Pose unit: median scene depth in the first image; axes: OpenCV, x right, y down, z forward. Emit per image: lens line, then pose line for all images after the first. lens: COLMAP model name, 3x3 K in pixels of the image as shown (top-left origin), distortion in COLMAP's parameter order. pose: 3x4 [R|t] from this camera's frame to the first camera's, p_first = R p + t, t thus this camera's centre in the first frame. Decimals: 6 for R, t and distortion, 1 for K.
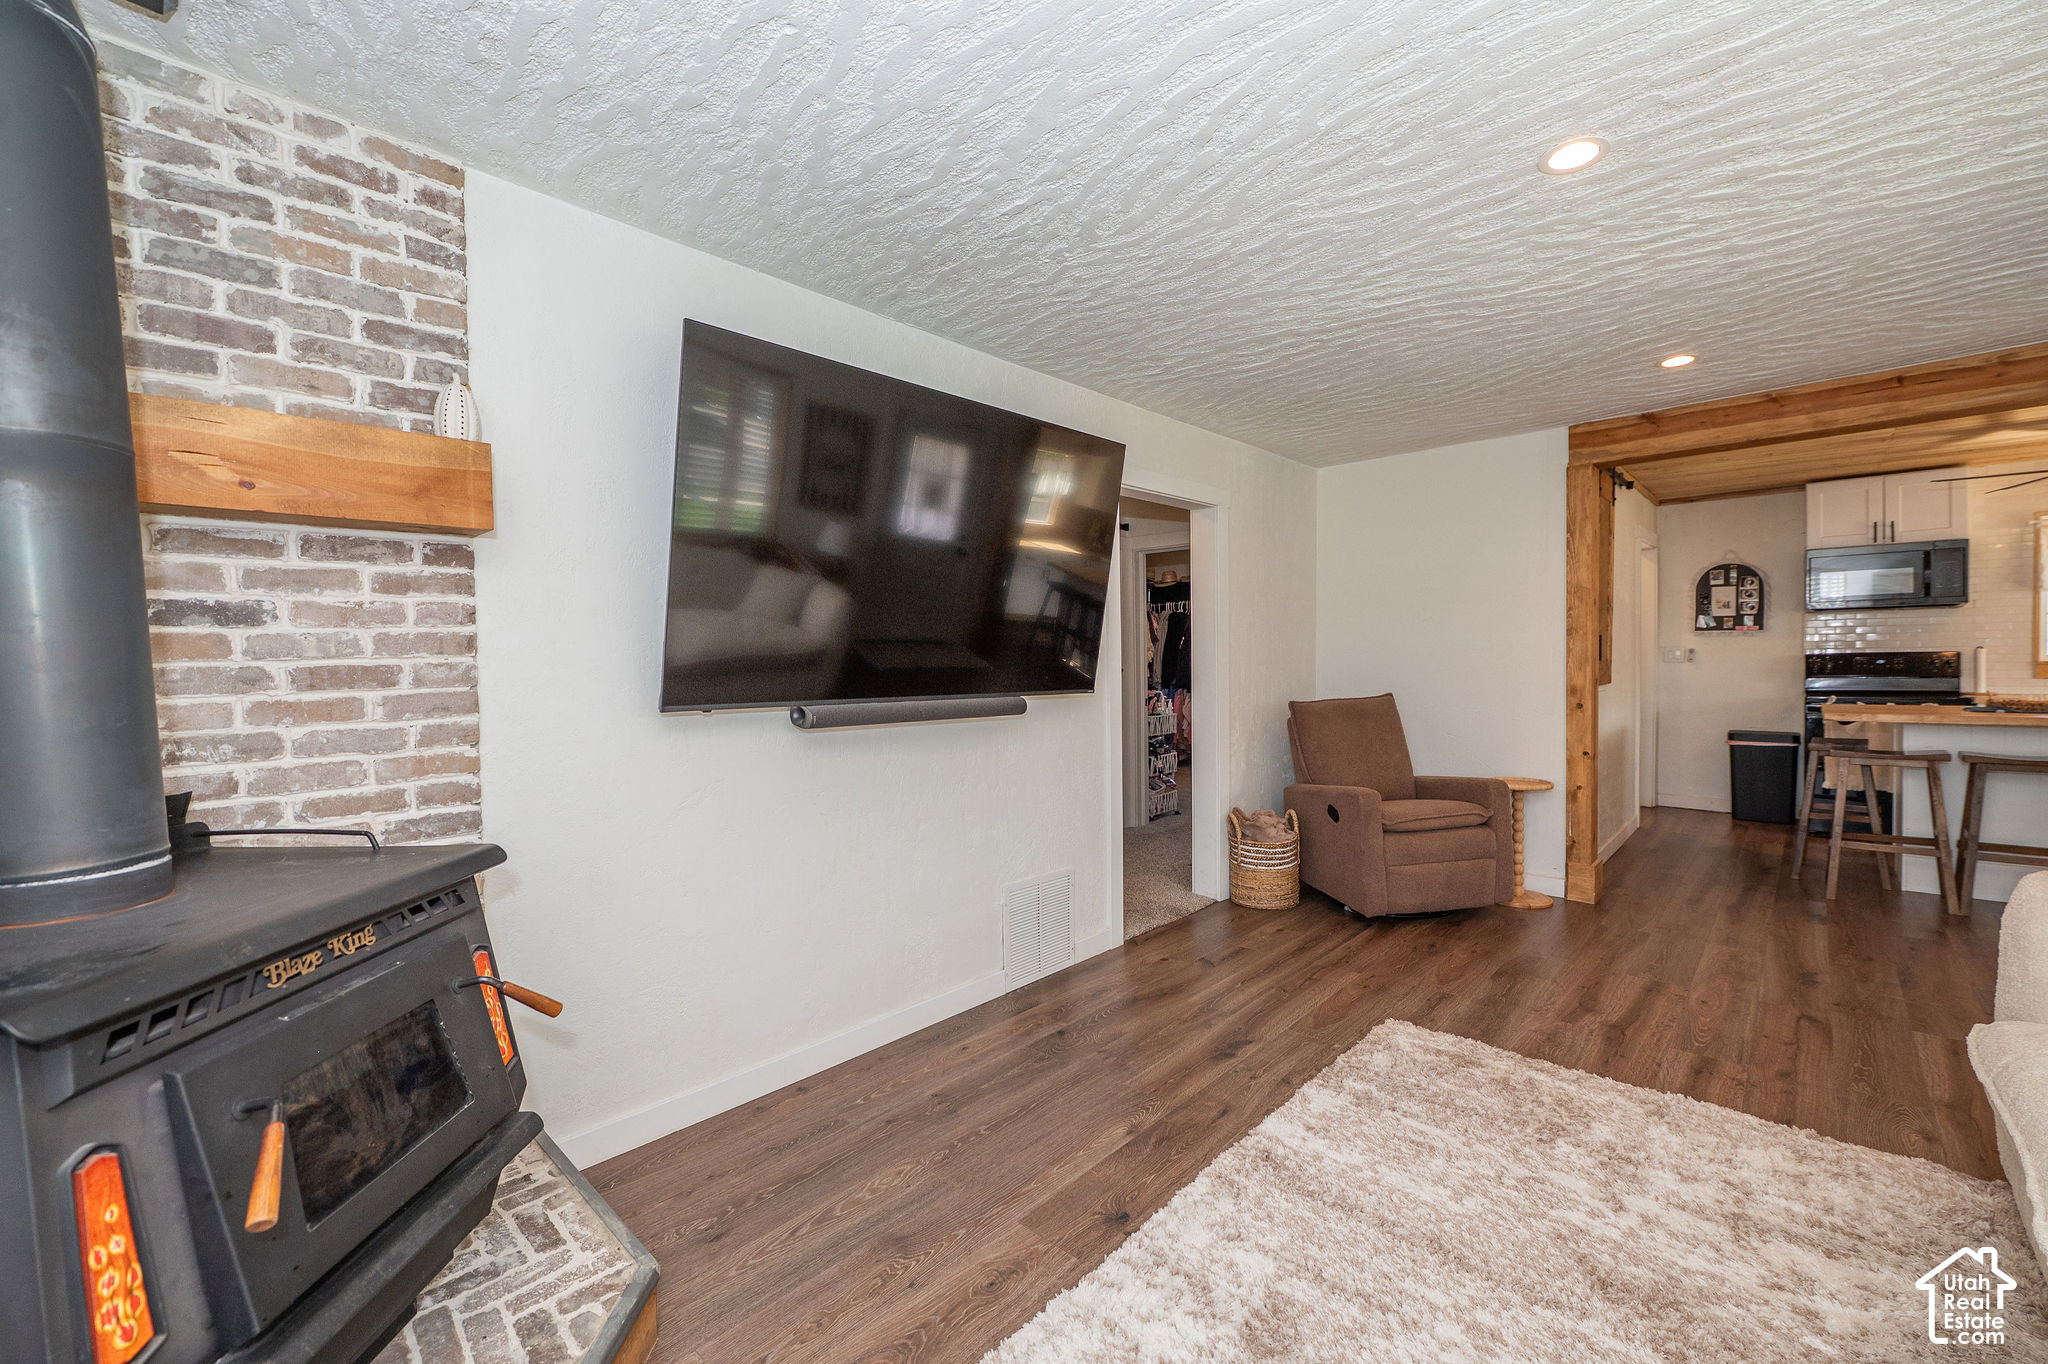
lens RADIAL K [[813.0, 0, 1031.1], [0, 813.0, 678.6], [0, 0, 1]] dist [-0.010563, -0.000703]
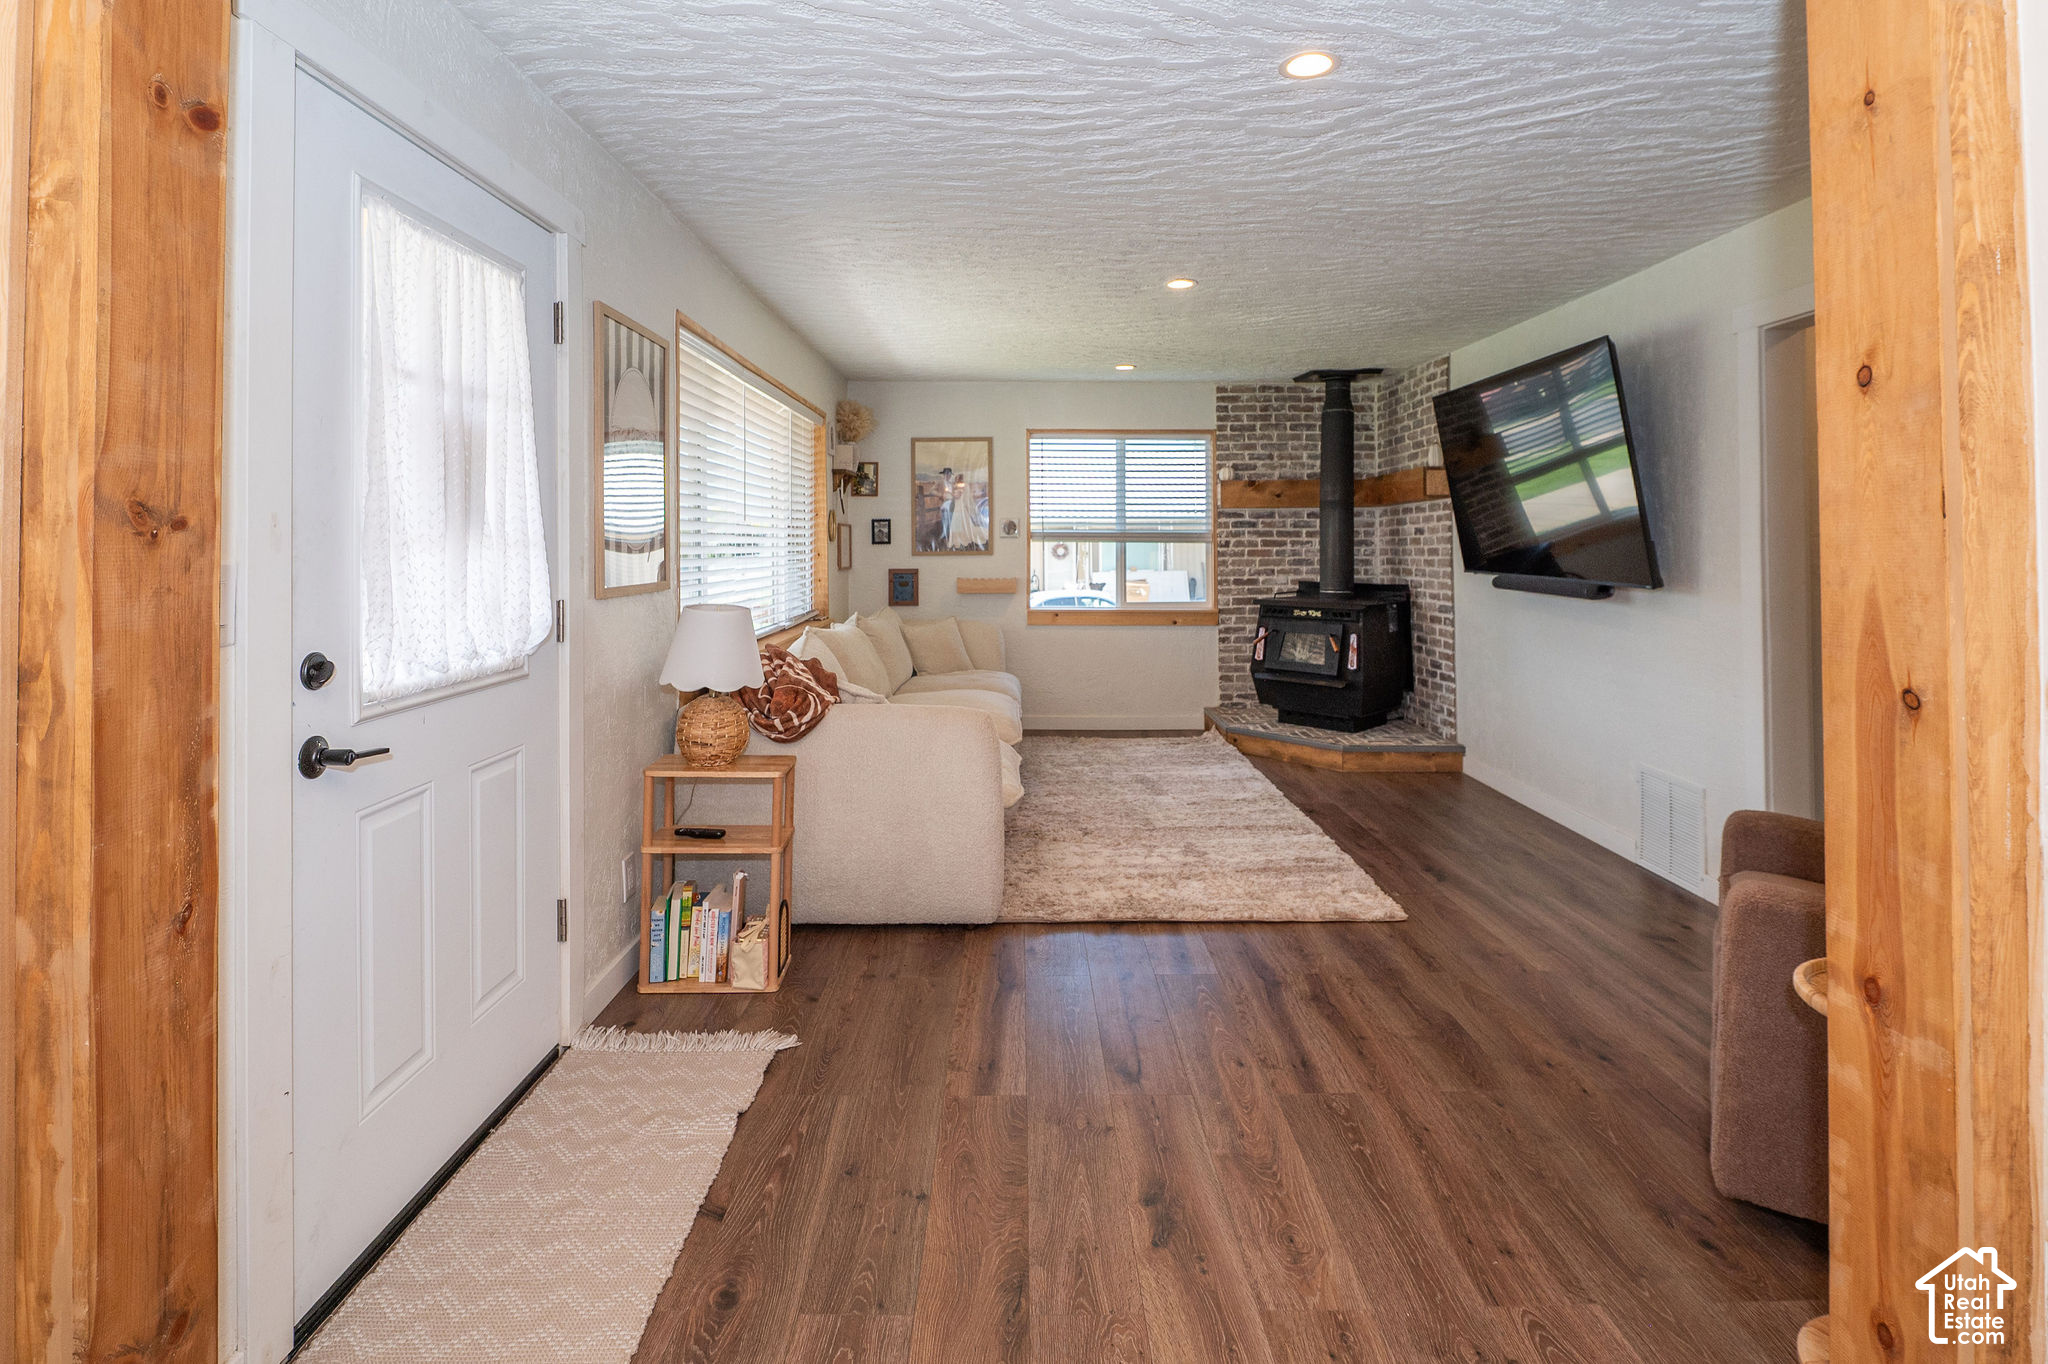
lens RADIAL K [[995.3, 0, 1028.8], [0, 995.3, 531.5], [0, 0, 1]] dist [-0.003186, -0.000759]
pose [[-0.713302, 0.007718, -0.700814, 1.864773], [-0.002224, 0.999909, 0.013276, -0.080669], [0.700853, 0.011029, -0.713220, 1.763654]]
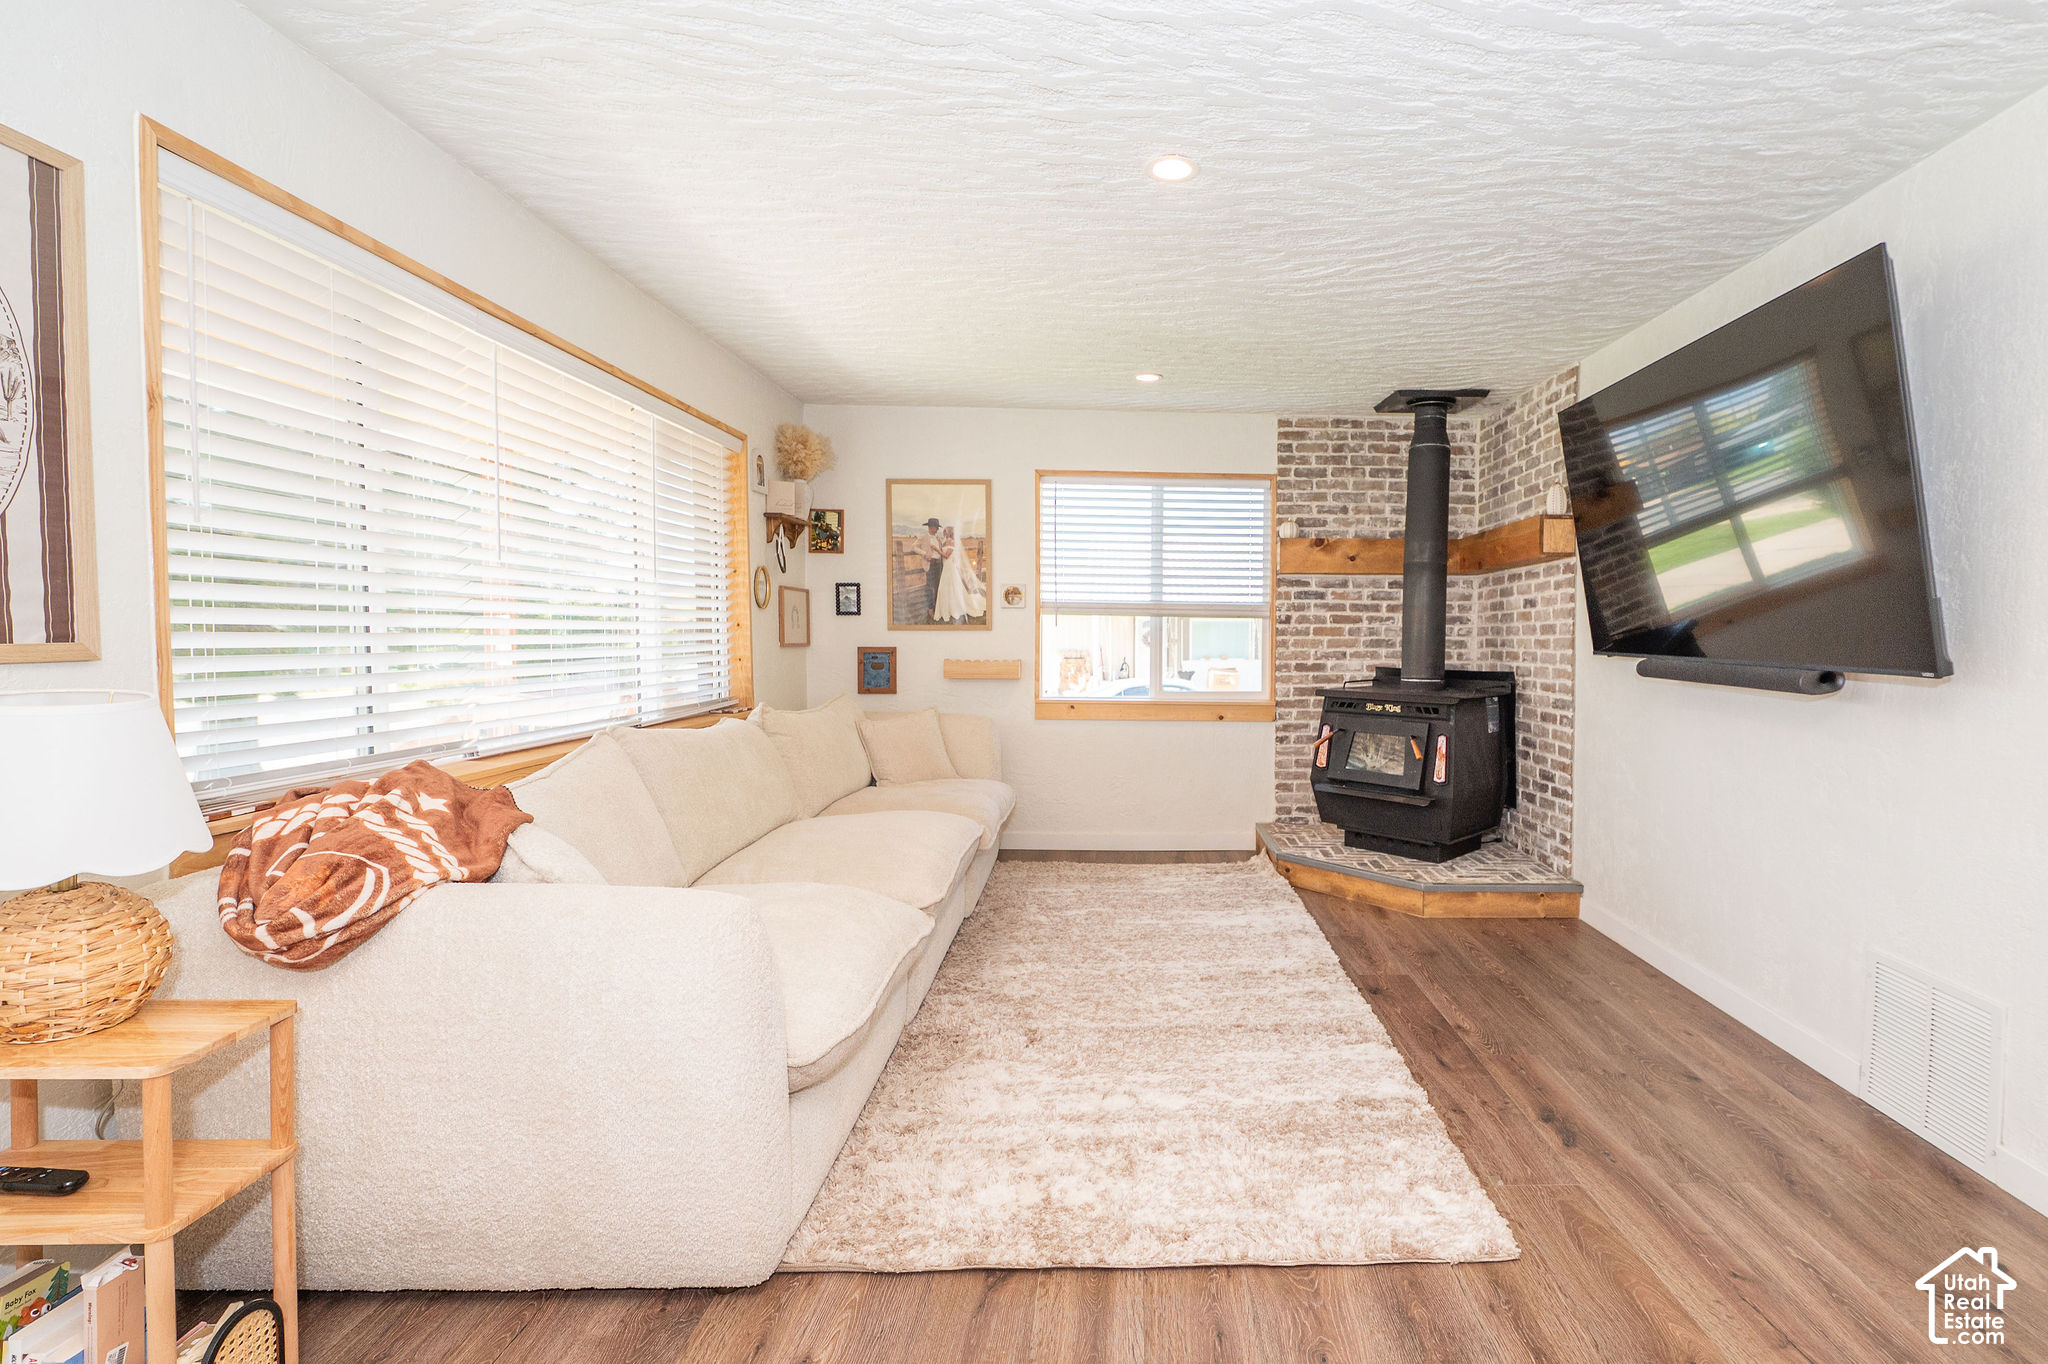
lens RADIAL K [[953.6, 0, 1167.7], [0, 953.6, 674.8], [0, 0, 1]] dist [-0.003545, -0.001054]
pose [[-0.691215, 0.039673, -0.721559, 1.226394], [-0.013199, 0.997632, 0.067497, -0.026115], [0.722528, 0.056179, -0.689055, 1.436245]]
